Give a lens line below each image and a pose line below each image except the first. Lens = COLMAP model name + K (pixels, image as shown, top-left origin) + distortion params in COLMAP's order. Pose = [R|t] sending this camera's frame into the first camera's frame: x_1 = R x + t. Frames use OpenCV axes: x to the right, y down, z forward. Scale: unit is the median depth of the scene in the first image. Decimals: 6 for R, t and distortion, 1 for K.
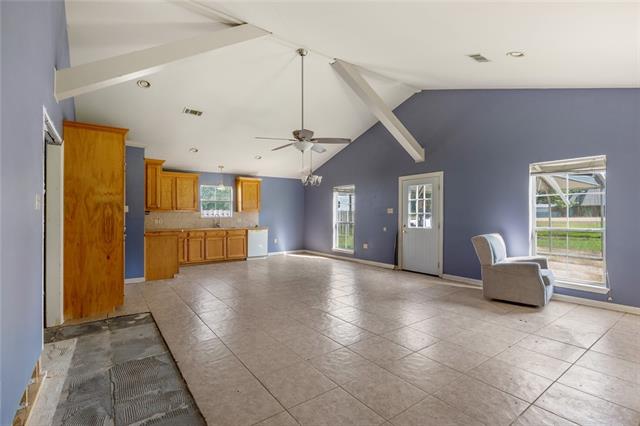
lens RADIAL K [[303.8, 0, 320.0], [0, 303.8, 213.0], [0, 0, 1]] dist [0.000316, 0.000013]
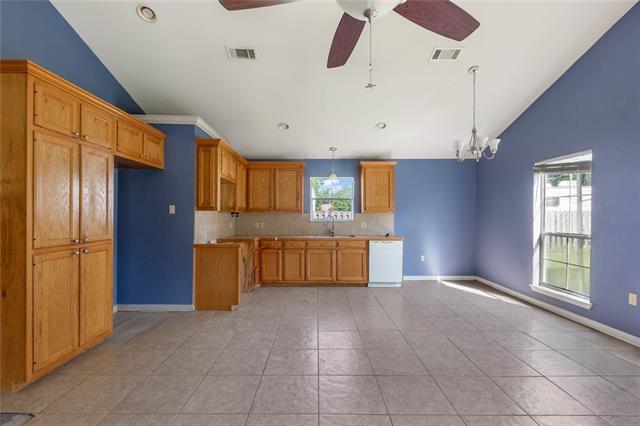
lens RADIAL K [[287.4, 0, 320.0], [0, 287.4, 213.0], [0, 0, 1]] dist [0.000988, 0.000022]
pose [[0.804894, -0.002953, -0.593411, 0.044559], [-0.000149, 0.999987, -0.005178, -0.000564], [0.593419, 0.004257, 0.804883, 0.439880]]
